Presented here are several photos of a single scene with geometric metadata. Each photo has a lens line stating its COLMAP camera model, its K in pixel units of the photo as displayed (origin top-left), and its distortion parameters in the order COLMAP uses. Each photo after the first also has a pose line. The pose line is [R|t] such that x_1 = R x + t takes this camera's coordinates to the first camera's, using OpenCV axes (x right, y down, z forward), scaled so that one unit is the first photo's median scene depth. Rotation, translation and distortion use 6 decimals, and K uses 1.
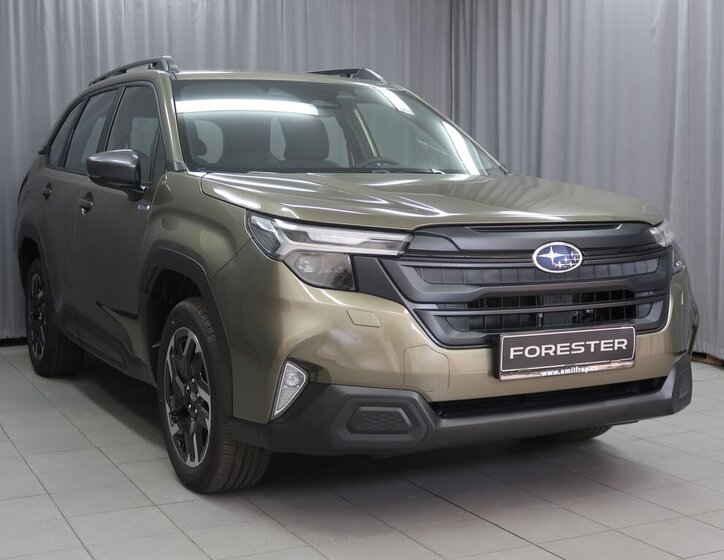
lens RADIAL K [[1068.3, 0, 361.9], [0, 1068.3, 281.7], [0, 0, 1]] dist [-0.016767, 0.000000]
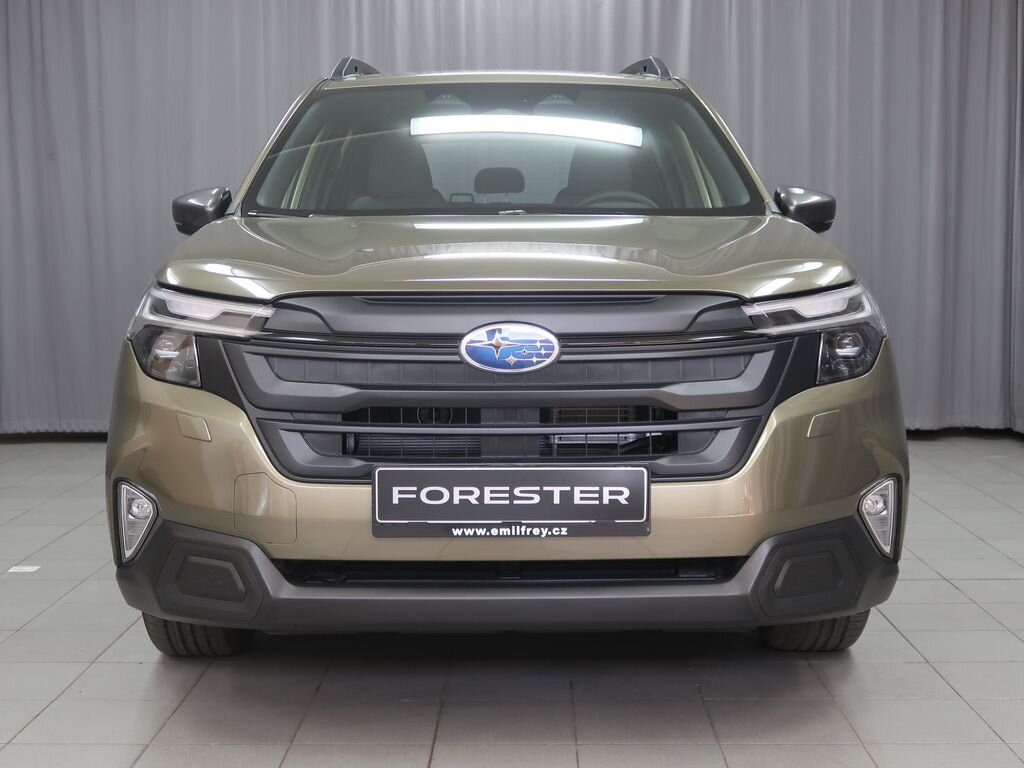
lens RADIAL K [[1448.6, 0, 512.8], [0, 1448.6, 382.6], [0, 0, 1]] dist [0.013390, 0.000000]
pose [[0.882465, 0.042082, -0.468493, 0.589366], [-0.036636, 0.999114, 0.020736, -0.020415], [0.468950, -0.001135, 0.883224, 0.259144]]
